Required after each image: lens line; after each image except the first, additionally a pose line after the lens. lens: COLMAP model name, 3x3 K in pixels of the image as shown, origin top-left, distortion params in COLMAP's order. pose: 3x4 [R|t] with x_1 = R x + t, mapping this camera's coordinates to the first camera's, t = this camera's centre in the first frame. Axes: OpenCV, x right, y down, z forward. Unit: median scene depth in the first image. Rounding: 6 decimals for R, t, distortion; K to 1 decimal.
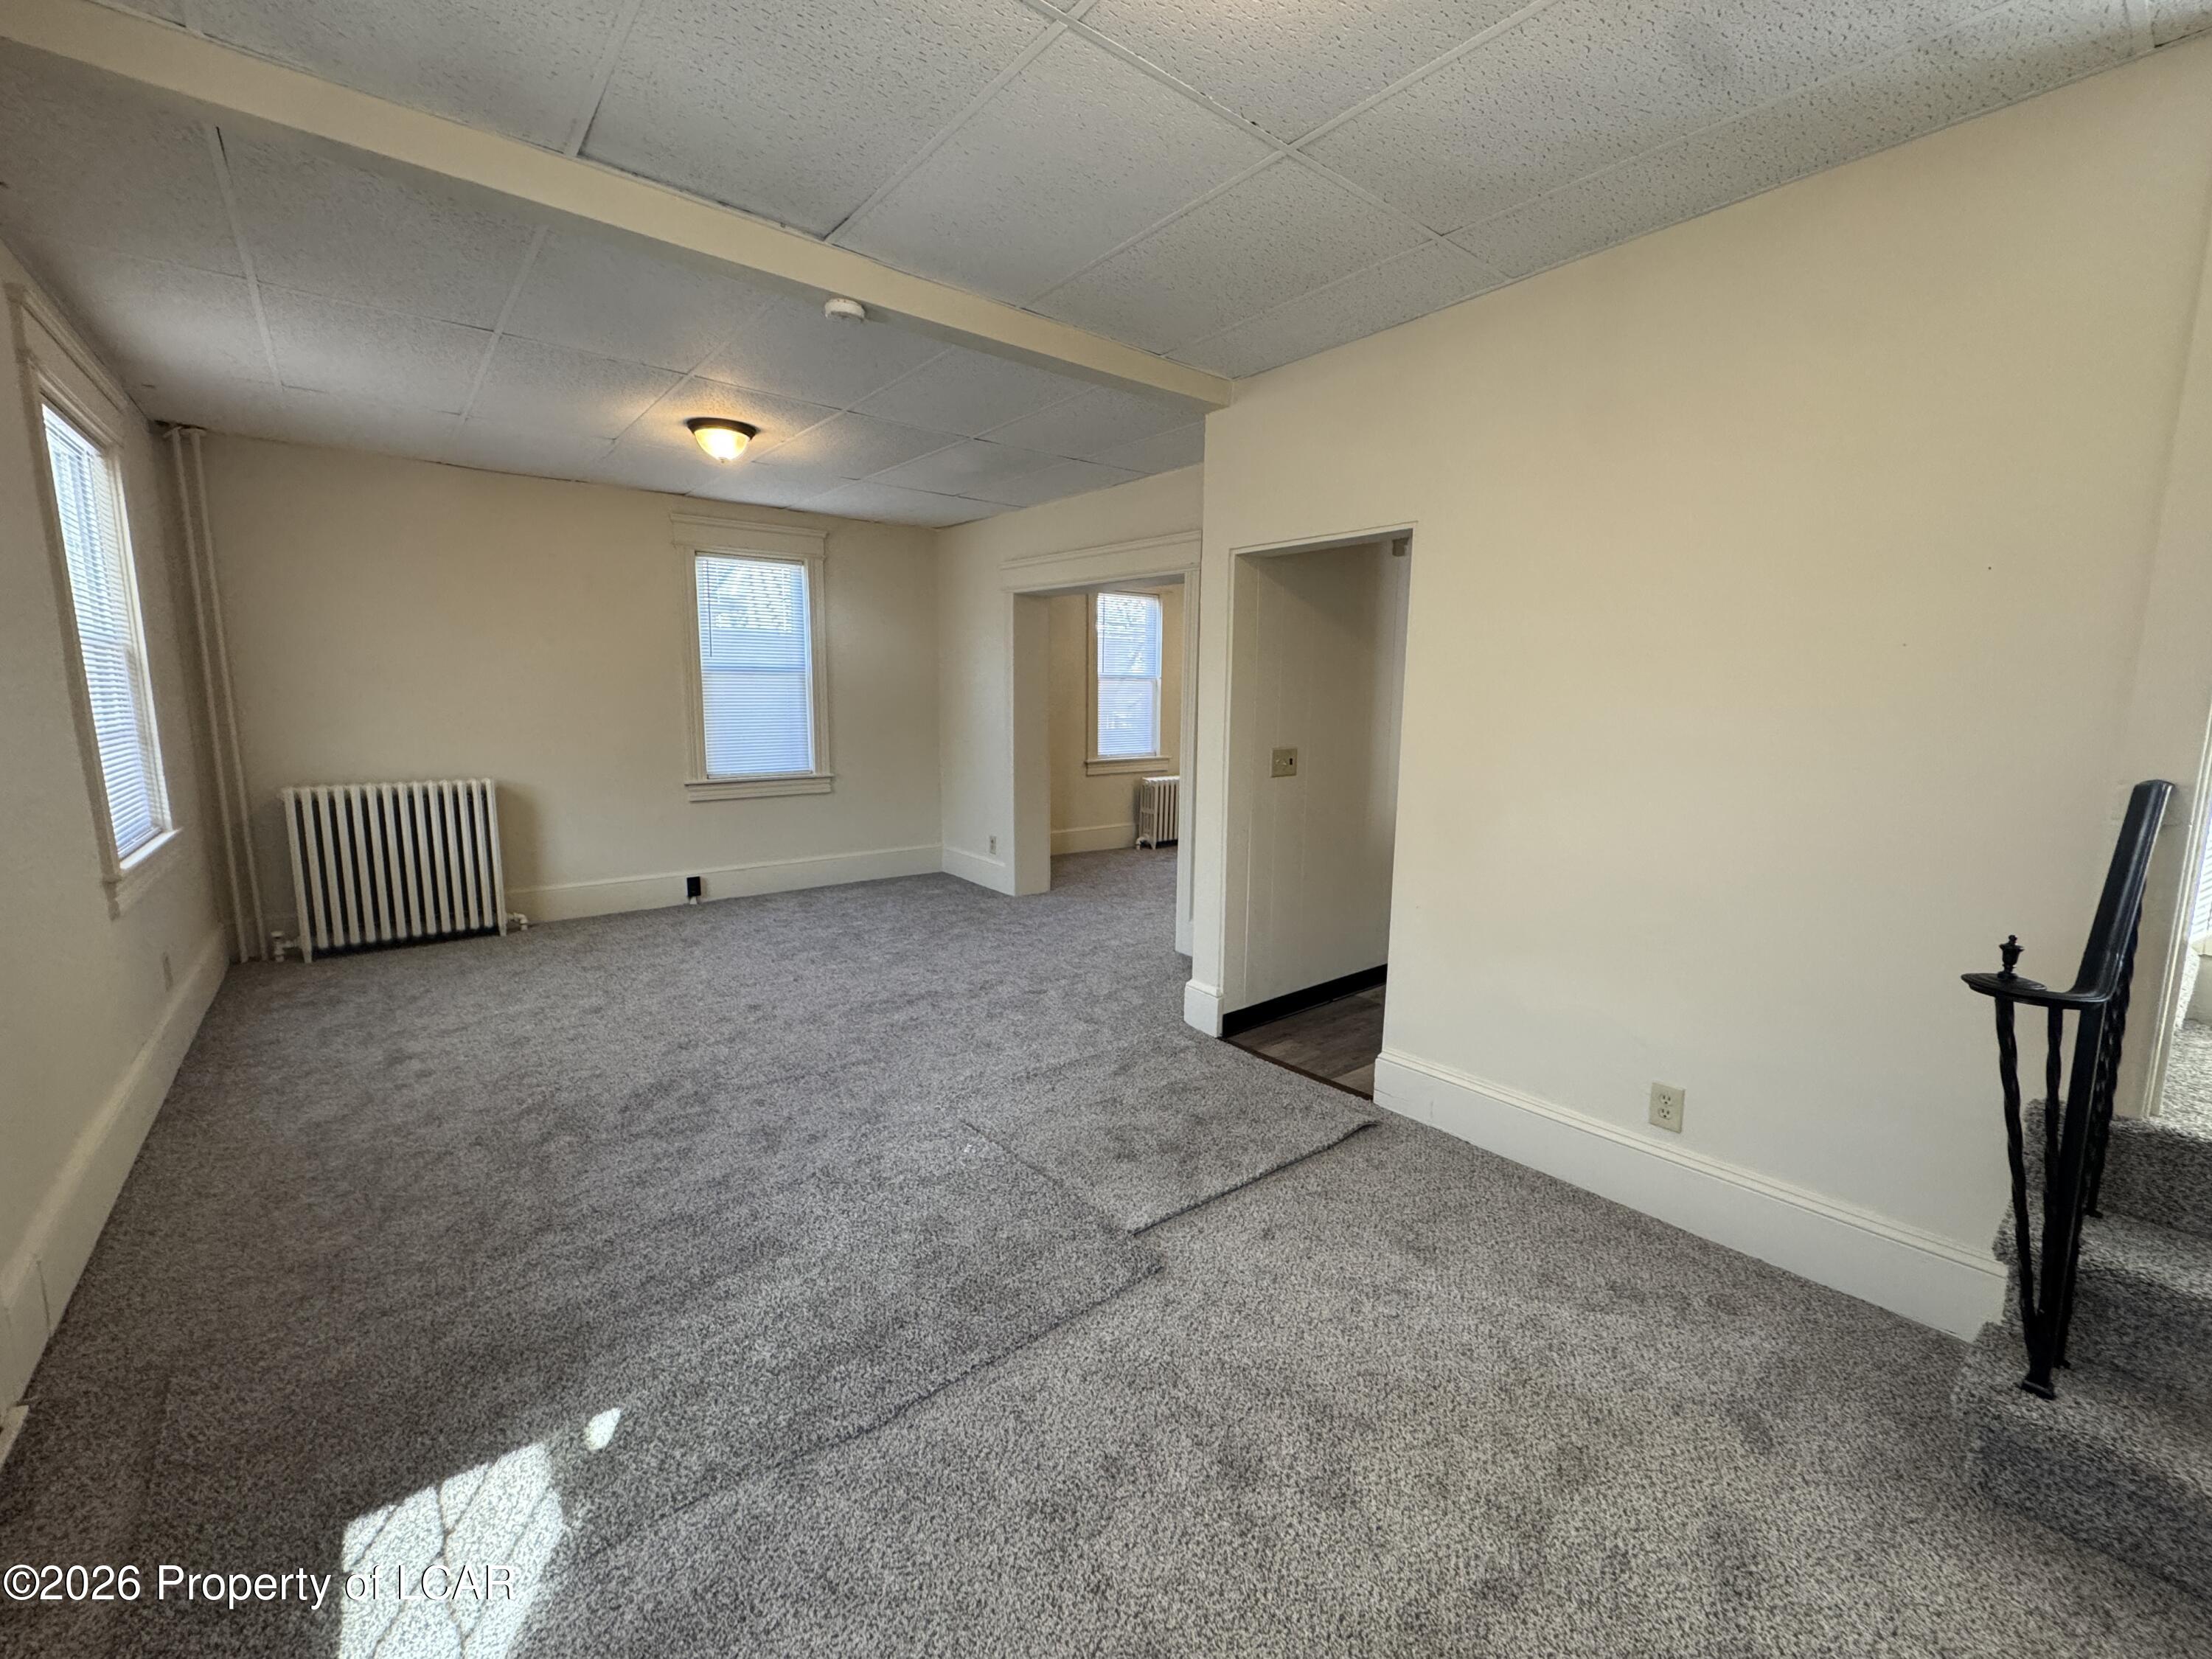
lens RADIAL K [[922.3, 0, 1108.8], [0, 922.3, 826.9], [0, 0, 1]] dist [-0.001453, 0.000114]
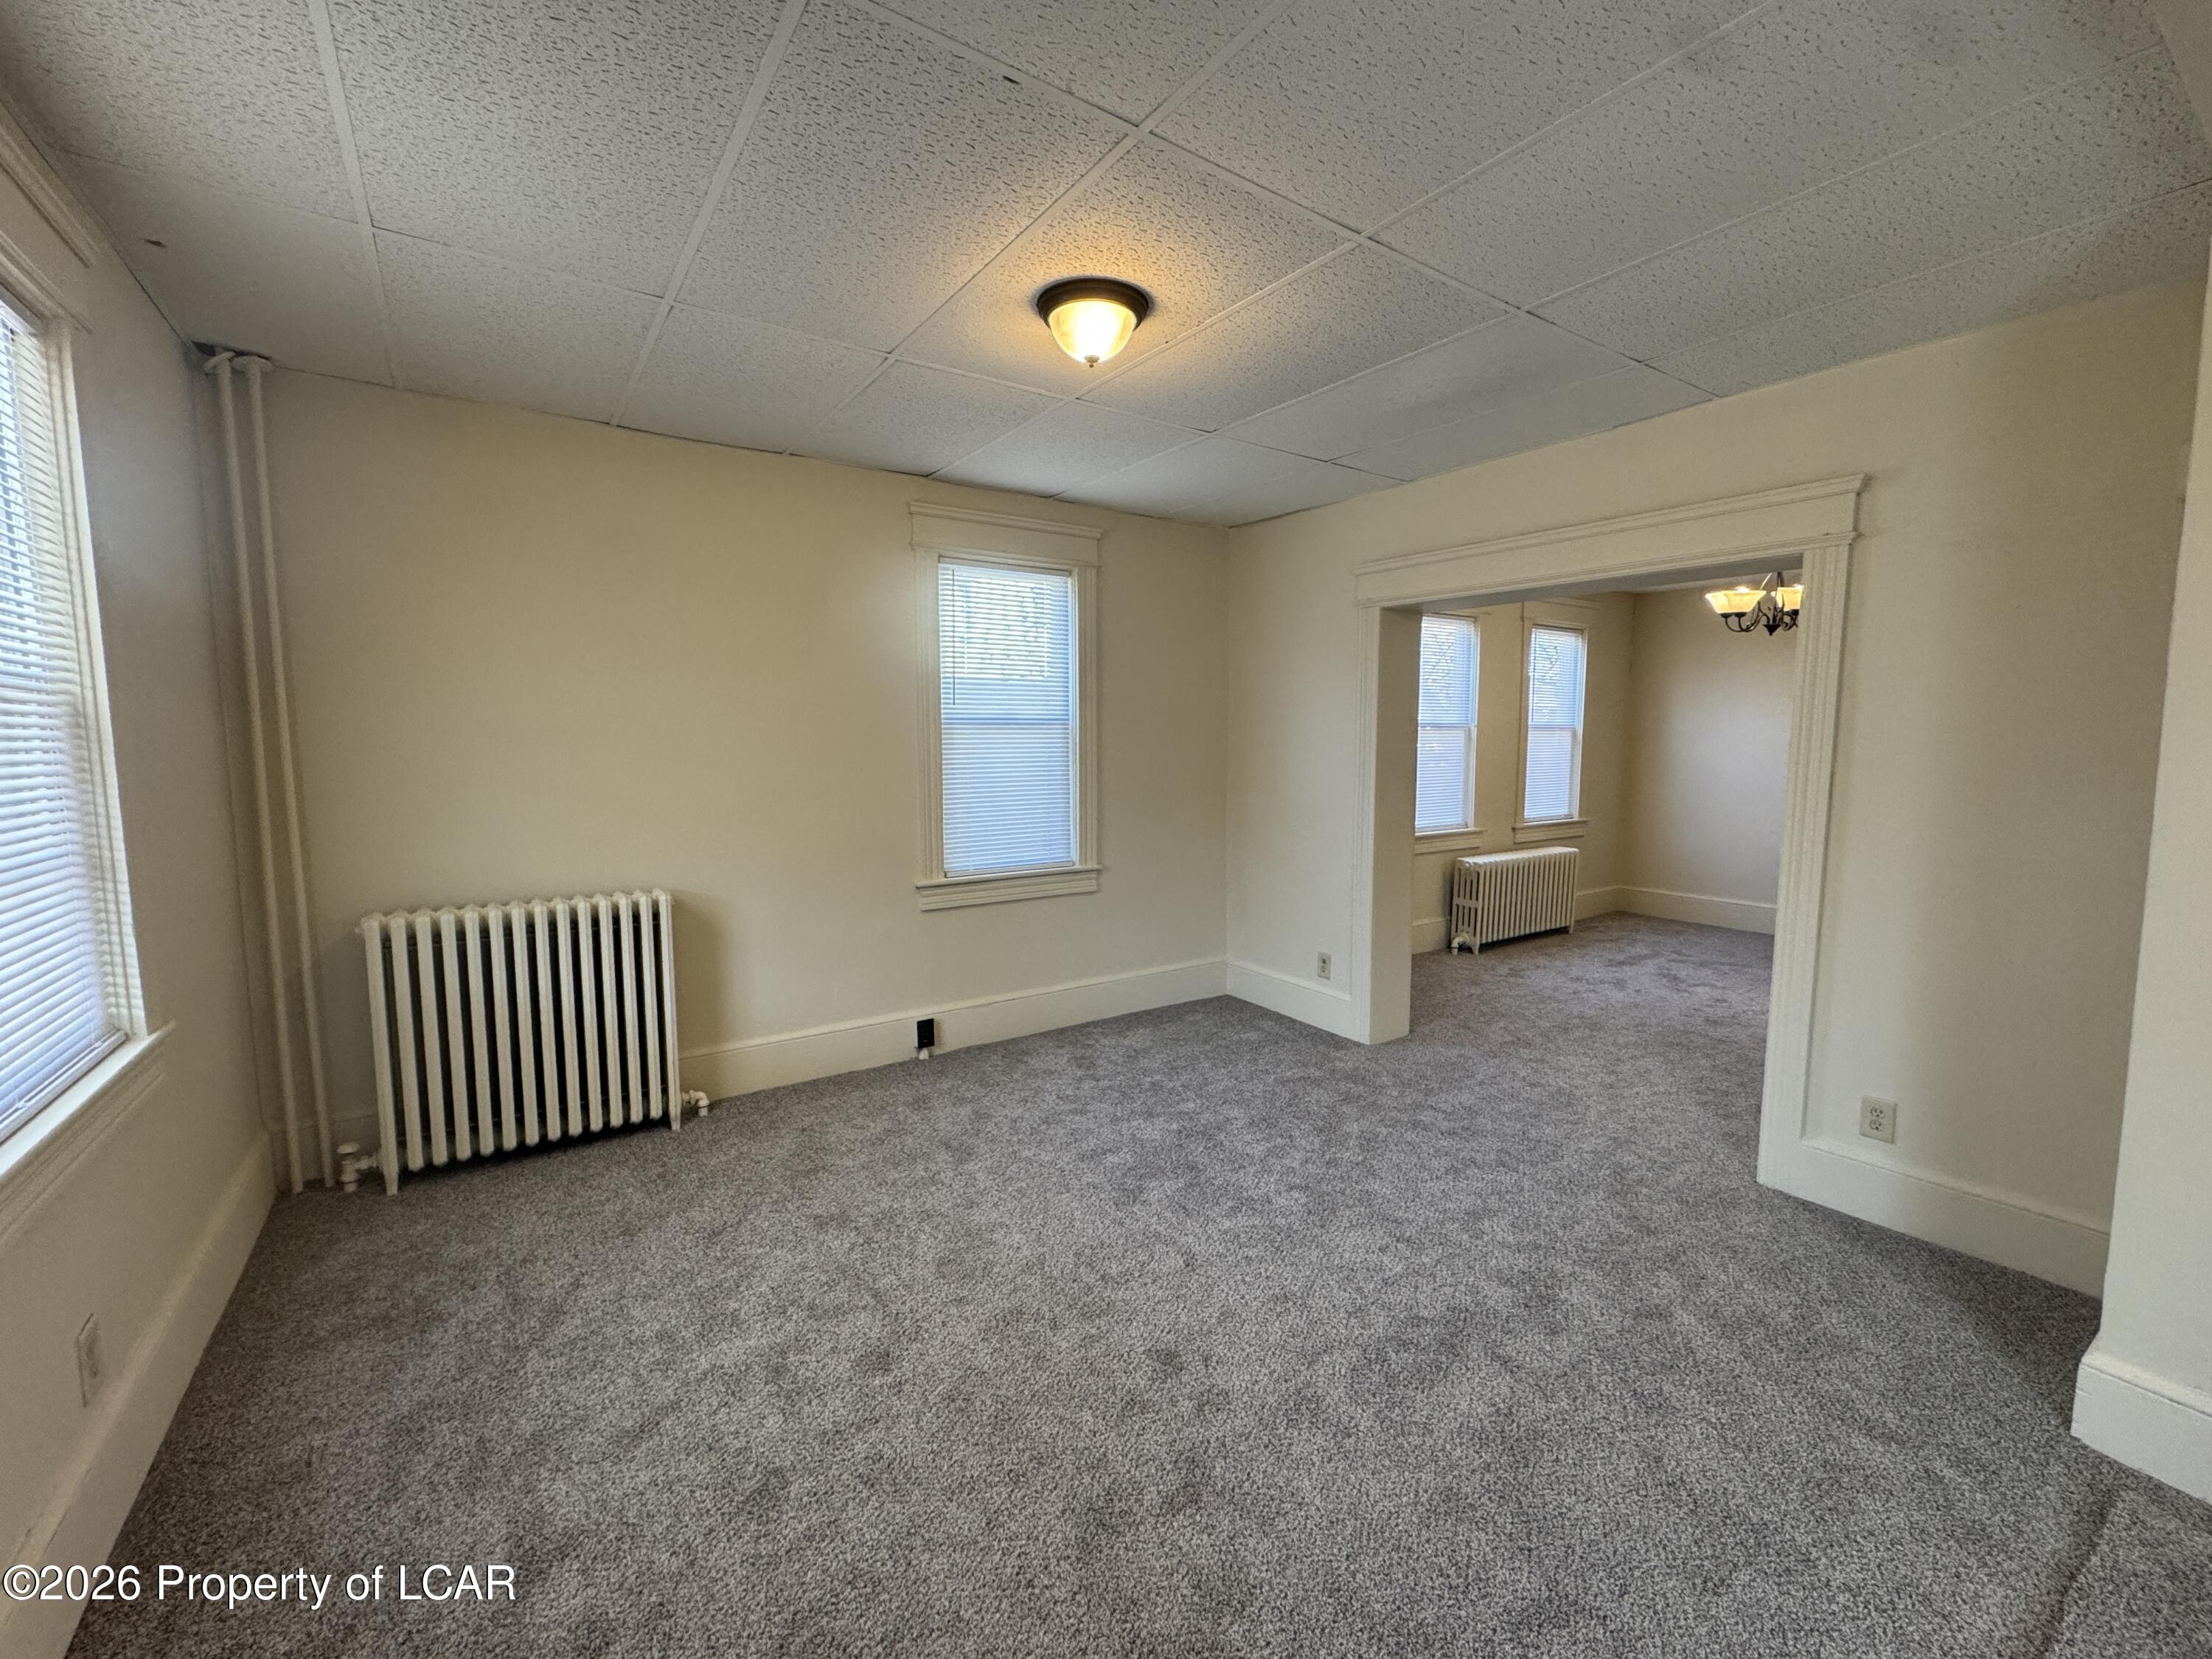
lens RADIAL K [[922.3, 0, 1108.2], [0, 922.3, 827.4], [0, 0, 1]] dist [-0.001453, 0.000114]
pose [[0.996512, -0.003626, -0.083370, -0.313369], [-0.000555, 0.998746, -0.050063, -0.068692], [0.083447, 0.049934, 0.995260, 0.383947]]
